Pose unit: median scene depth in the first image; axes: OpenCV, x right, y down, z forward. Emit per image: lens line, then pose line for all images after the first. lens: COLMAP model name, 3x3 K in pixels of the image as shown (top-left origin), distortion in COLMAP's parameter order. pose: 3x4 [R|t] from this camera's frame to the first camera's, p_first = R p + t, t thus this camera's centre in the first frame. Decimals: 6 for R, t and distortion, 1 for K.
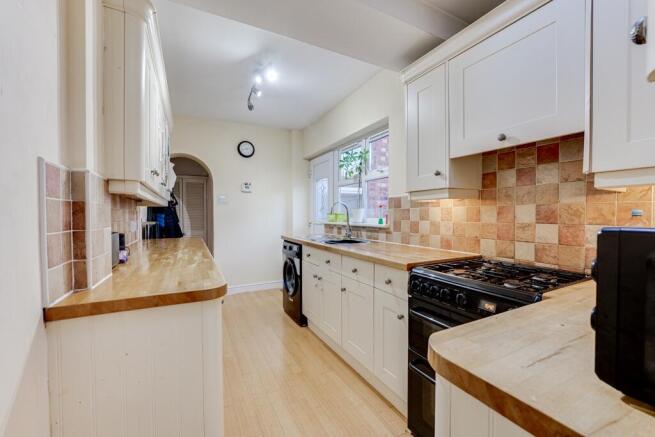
lens RADIAL K [[271.0, 0, 327.5], [0, 271.0, 218.5], [0, 0, 1]] dist [-0.000802, -0.000038]
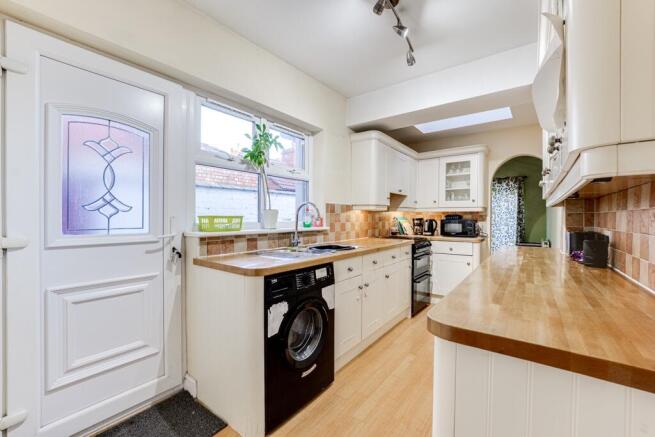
lens RADIAL K [[271.0, 0, 327.5], [0, 271.0, 218.5], [0, 0, 1]] dist [-0.000802, -0.000038]
pose [[-0.435865, -0.009074, 0.899966, -0.869266], [0.003924, 0.999921, 0.011983, -0.028321], [-0.900003, 0.008755, -0.435795, 1.618911]]
